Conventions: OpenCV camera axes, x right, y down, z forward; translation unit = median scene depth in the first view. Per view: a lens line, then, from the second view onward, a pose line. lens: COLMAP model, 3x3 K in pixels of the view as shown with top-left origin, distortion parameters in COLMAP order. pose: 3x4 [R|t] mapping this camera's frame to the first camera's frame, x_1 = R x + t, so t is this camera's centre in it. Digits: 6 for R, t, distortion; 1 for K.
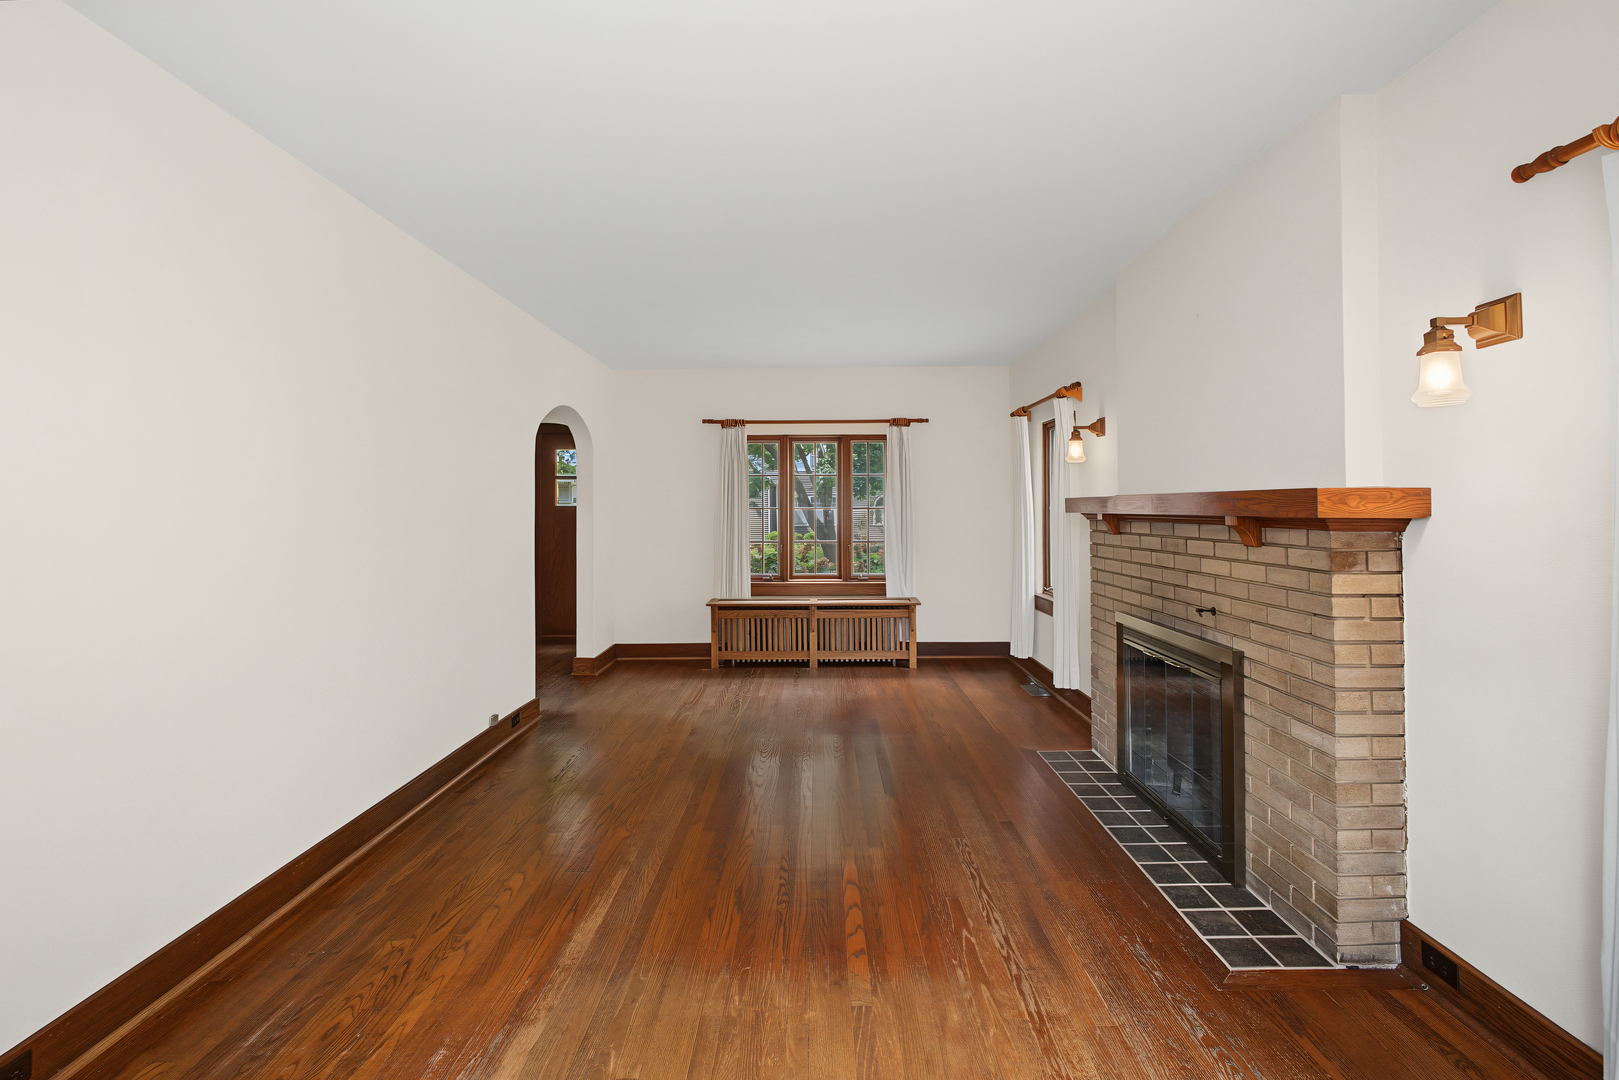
lens RADIAL K [[735.6, 0, 807.2], [0, 735.6, 500.5], [0, 0, 1]] dist [-0.001093, 0.000302]
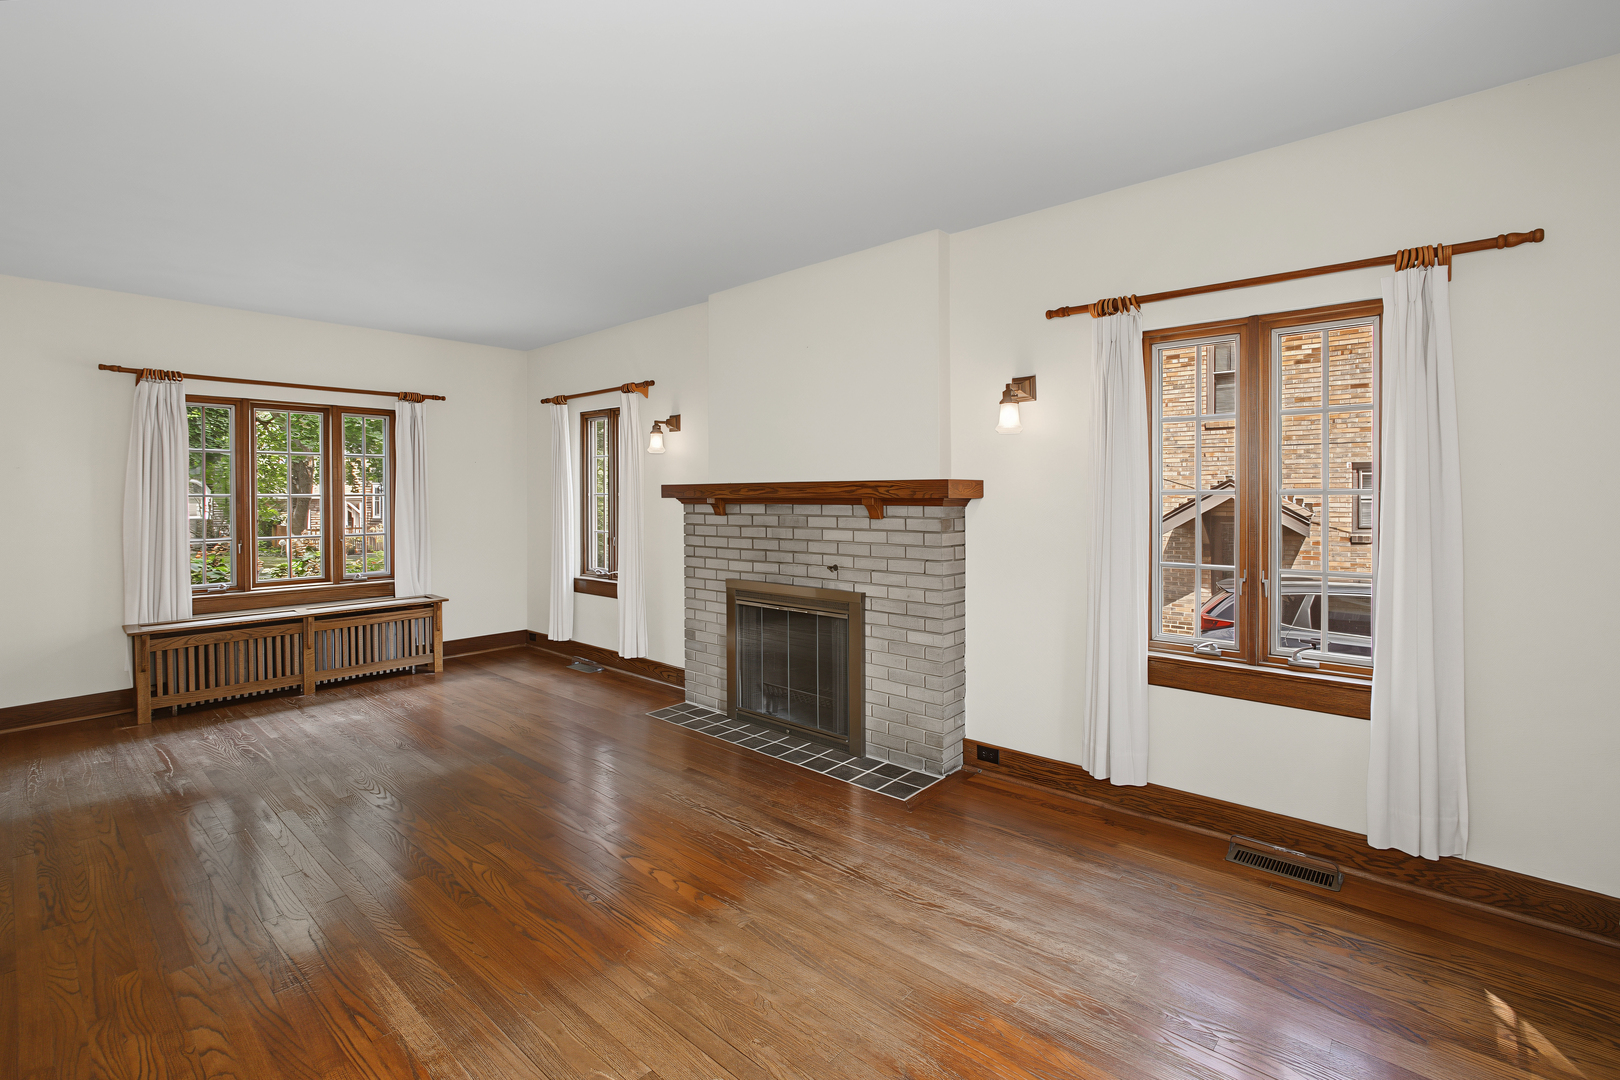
lens RADIAL K [[740.6, 0, 815.2], [0, 740.6, 501.5], [0, 0, 1]] dist [-0.003424, 0.000722]
pose [[0.654511, -0.007814, 0.756012, -0.545512], [-0.005058, 0.999879, 0.014714, 0.006999], [-0.756036, -0.013454, 0.654392, 0.128981]]
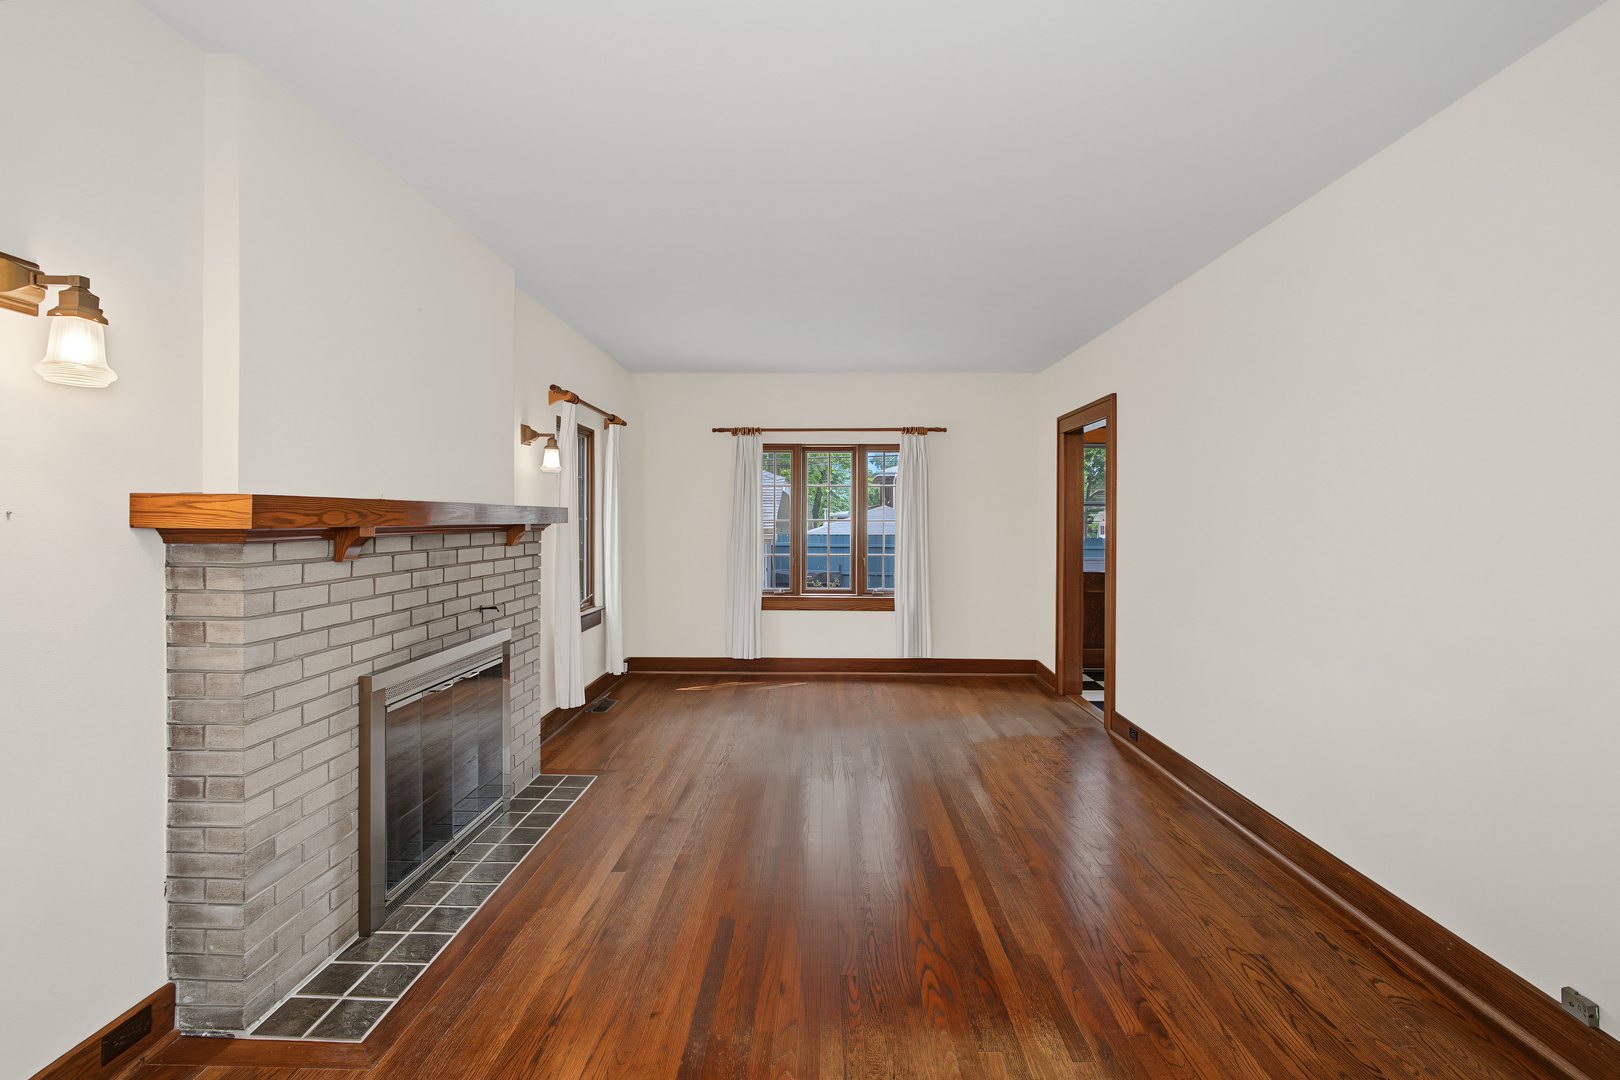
lens RADIAL K [[712.6, 0, 819.3], [0, 712.6, 520.2], [0, 0, 1]] dist [0.001256, 0.000956]
pose [[-0.999972, 0.001024, -0.007391, 0.038124], [0.001088, 0.999962, -0.008628, 0.024904], [0.007382, -0.008636, -0.999935, 2.209912]]
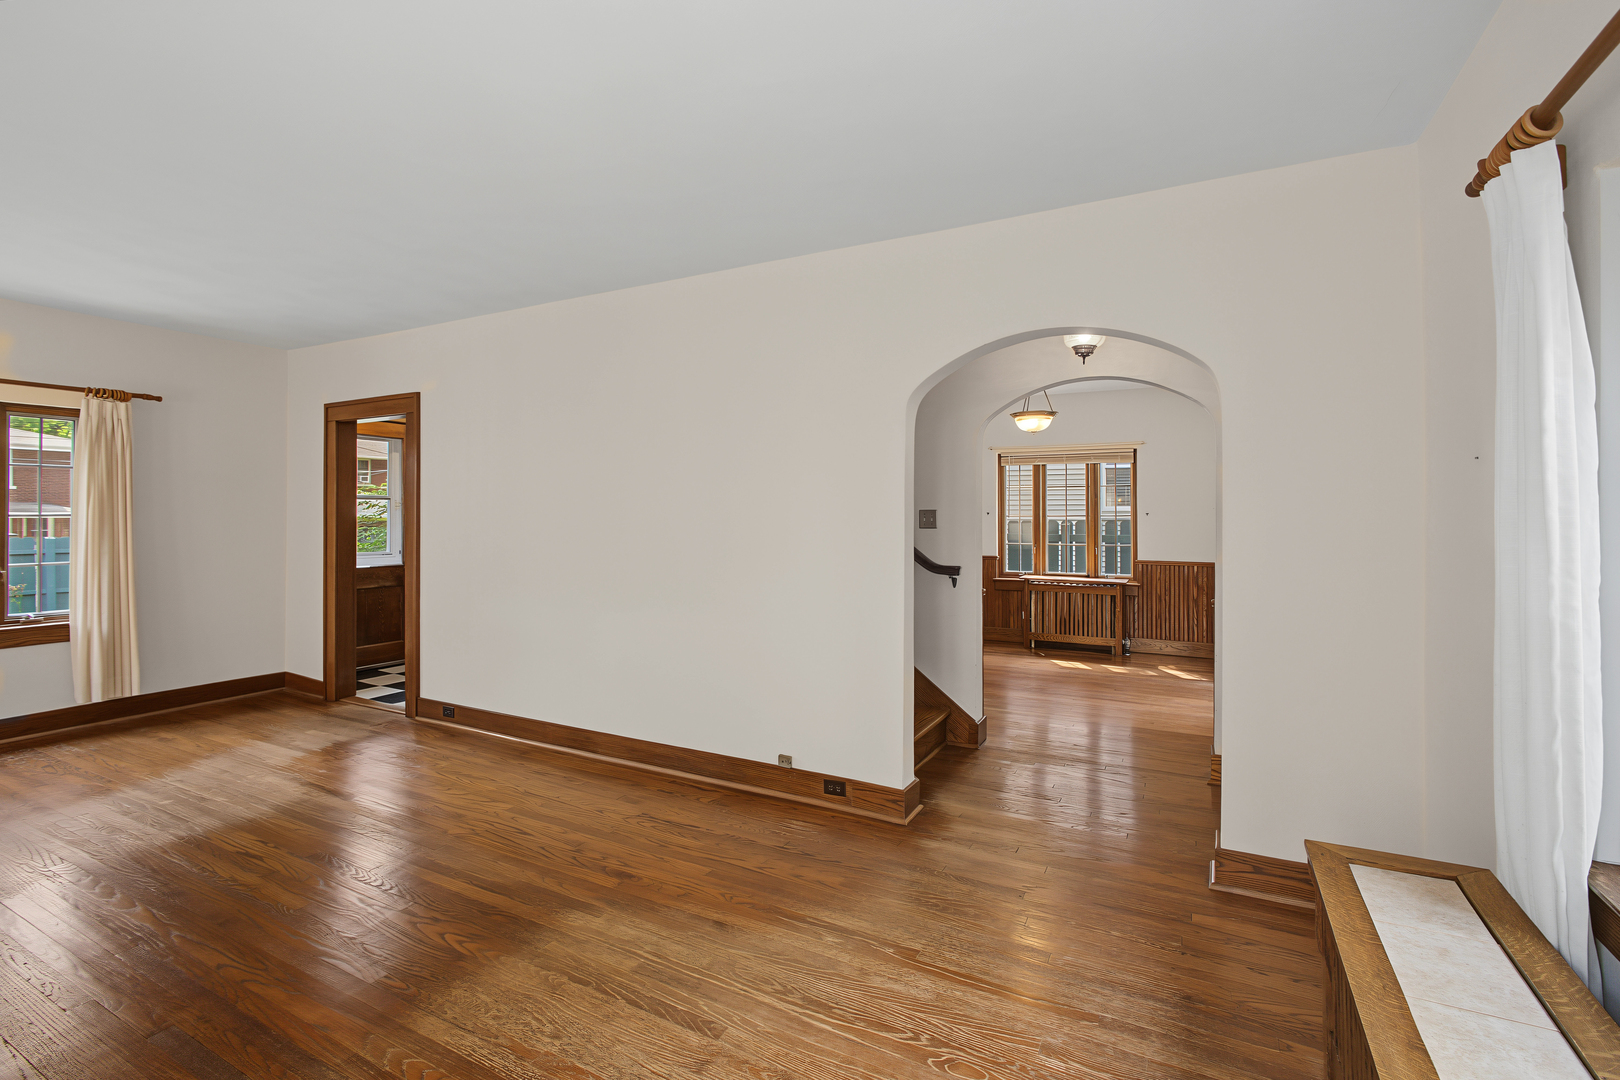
lens RADIAL K [[728.0, 0, 803.3], [0, 728.0, 513.1], [0, 0, 1]] dist [-0.004617, -0.000007]
pose [[-0.462623, -0.000249, -0.886555, 0.485159], [0.008467, 0.999953, -0.004699, 0.024207], [0.886515, -0.009680, -0.462599, 2.195016]]
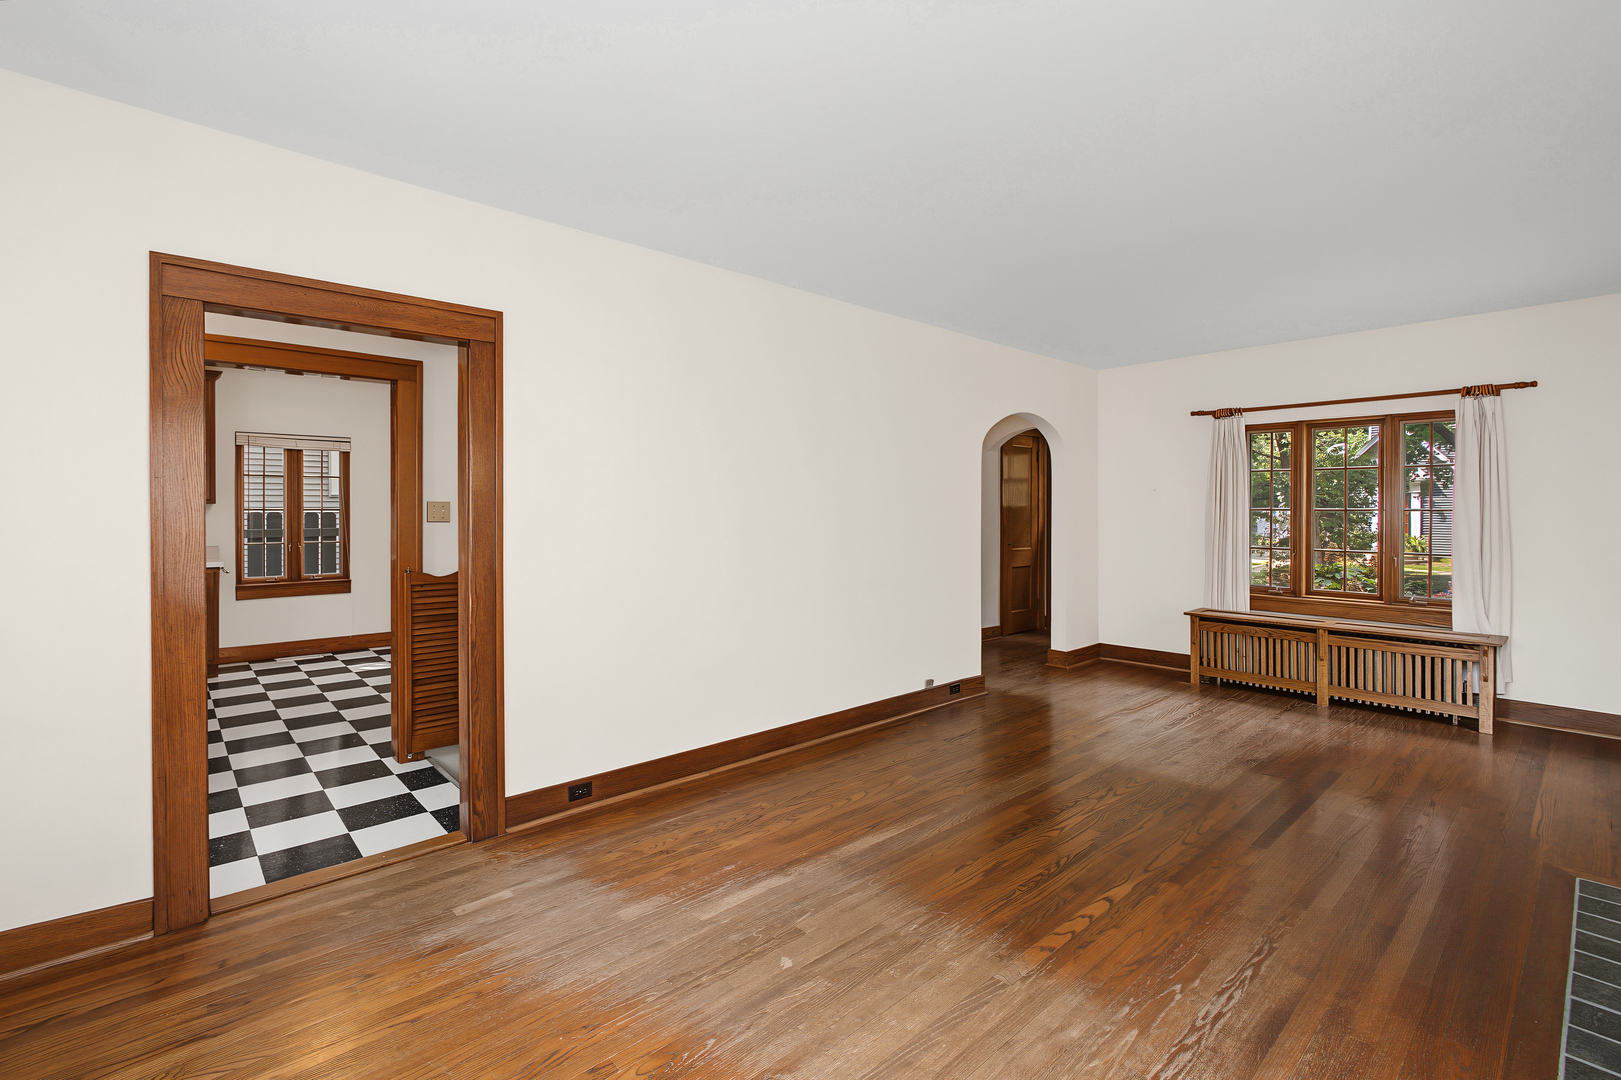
lens RADIAL K [[728.5, 0, 803.7], [0, 728.5, 513.1], [0, 0, 1]] dist [-0.004617, -0.000007]
pose [[0.675431, 0.009097, -0.737367, 0.486352], [0.004279, 0.999859, 0.016256, -0.002434], [0.737411, -0.014135, 0.675297, 0.071504]]
